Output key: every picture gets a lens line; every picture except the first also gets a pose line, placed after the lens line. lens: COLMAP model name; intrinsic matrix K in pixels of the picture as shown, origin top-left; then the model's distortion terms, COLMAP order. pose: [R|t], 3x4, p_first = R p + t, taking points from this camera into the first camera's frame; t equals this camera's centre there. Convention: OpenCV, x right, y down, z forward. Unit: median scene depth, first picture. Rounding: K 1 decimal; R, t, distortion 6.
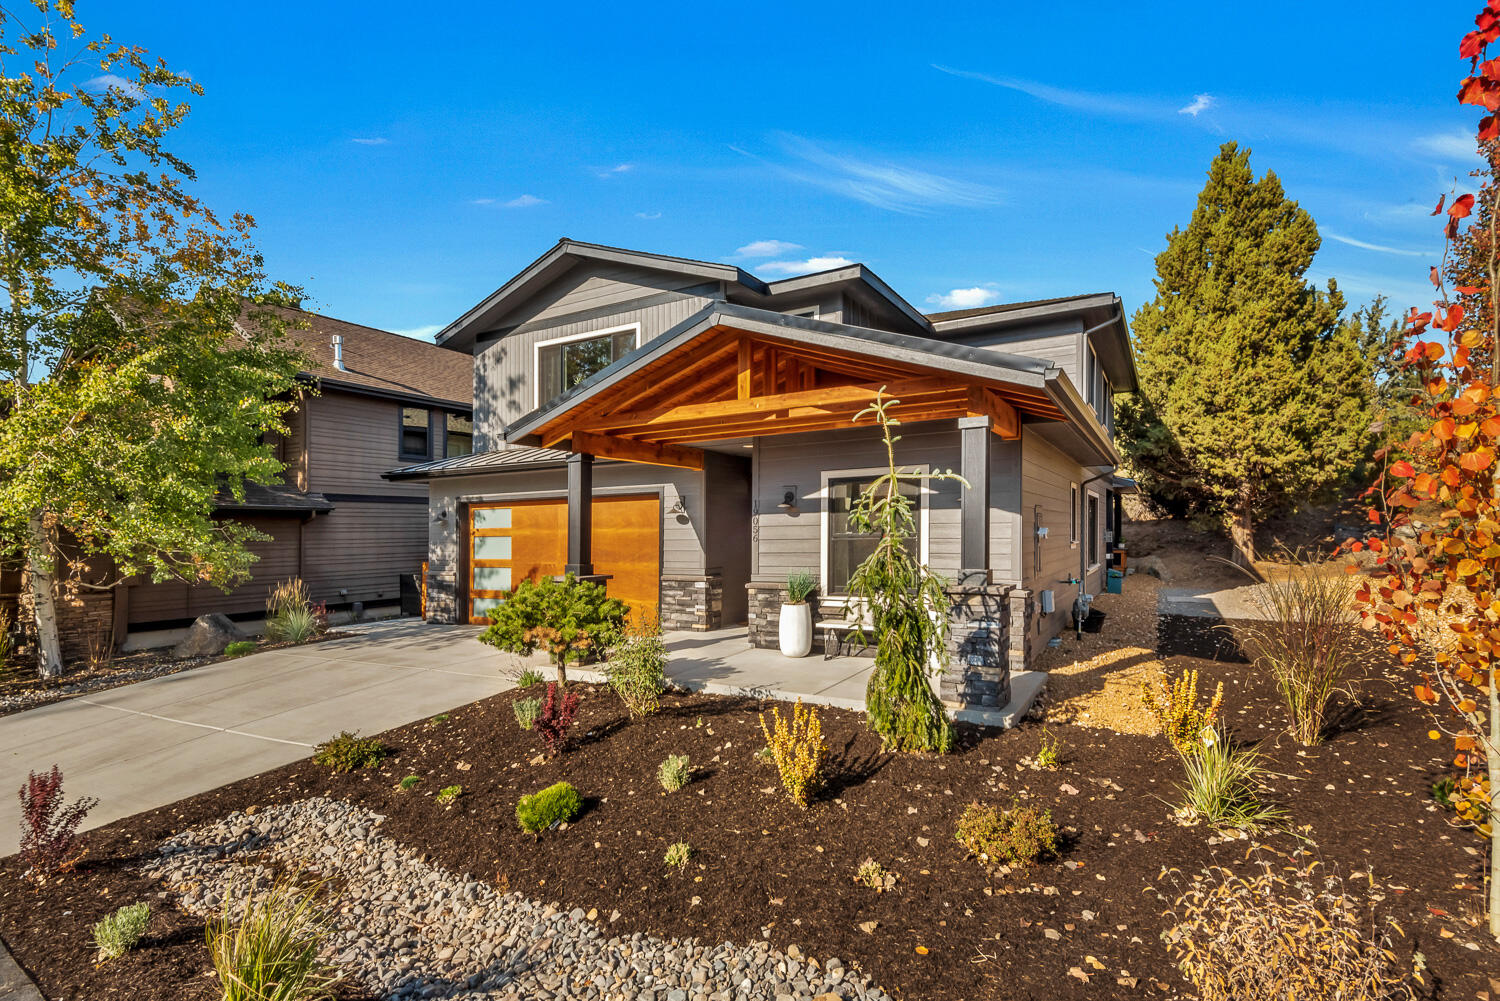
lens RADIAL K [[732.1, 0, 750.0], [0, 732.1, 500.5], [0, 0, 1]] dist [0.005984, -0.000732]
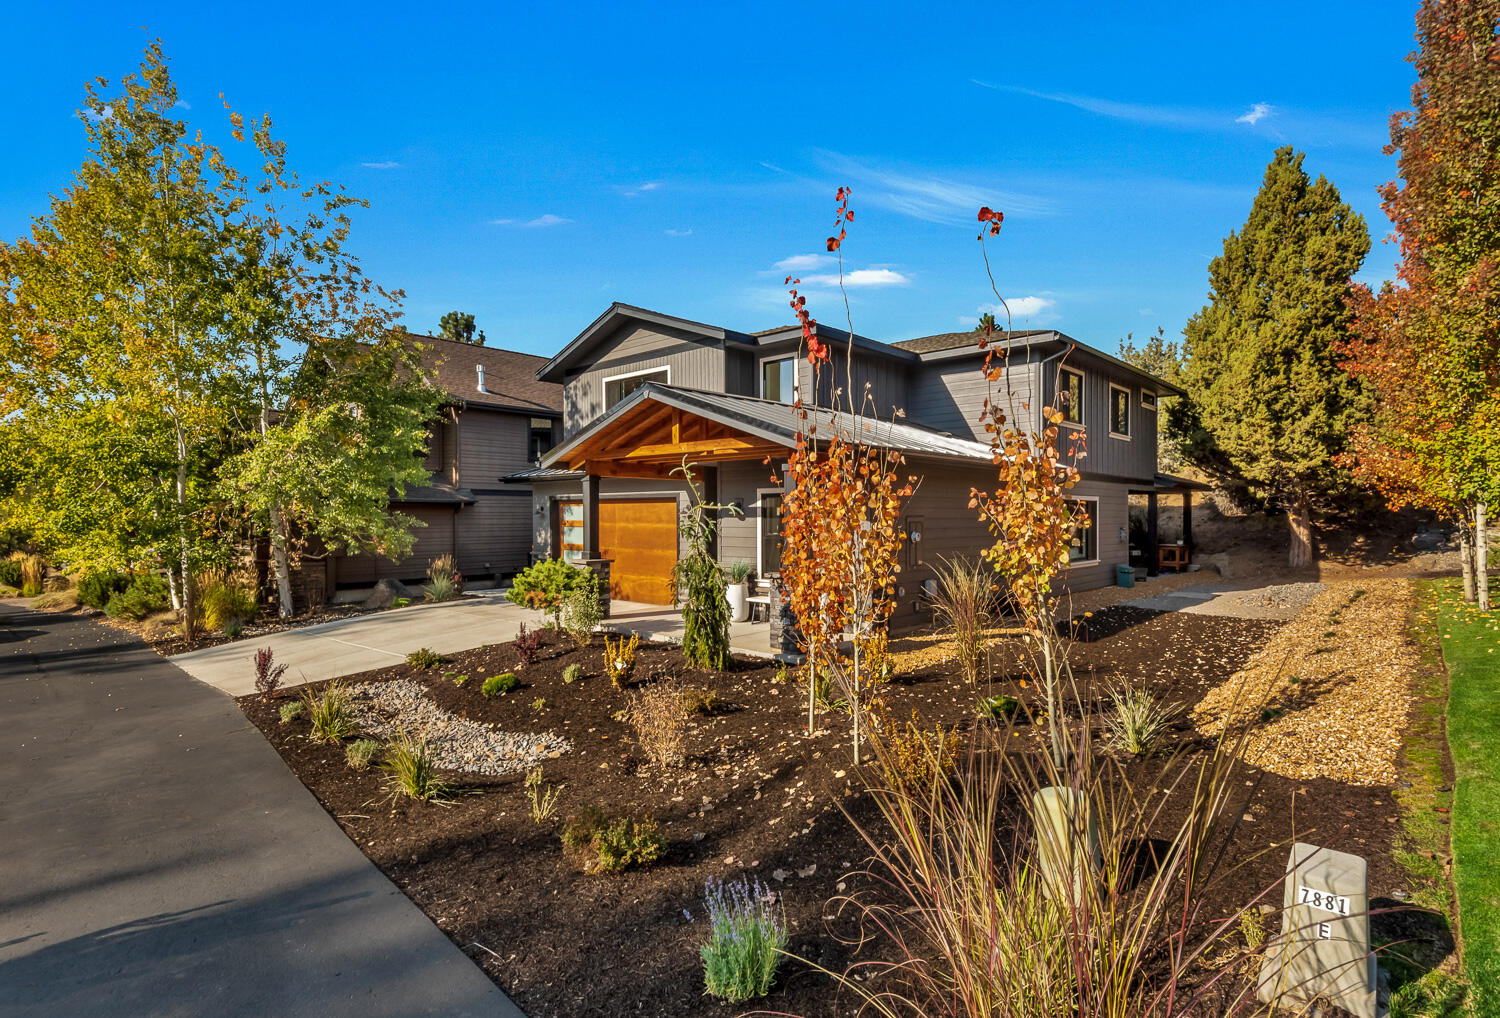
lens RADIAL K [[750.0, 0, 785.7], [0, 750.0, 511.2], [0, 0, 1]] dist [0.016011, 0.000408]
pose [[0.981473, 0.015183, -0.190999, 0.304529], [-0.007641, 0.999164, 0.040159, -0.039155], [0.191450, -0.037956, 0.980768, -0.273258]]
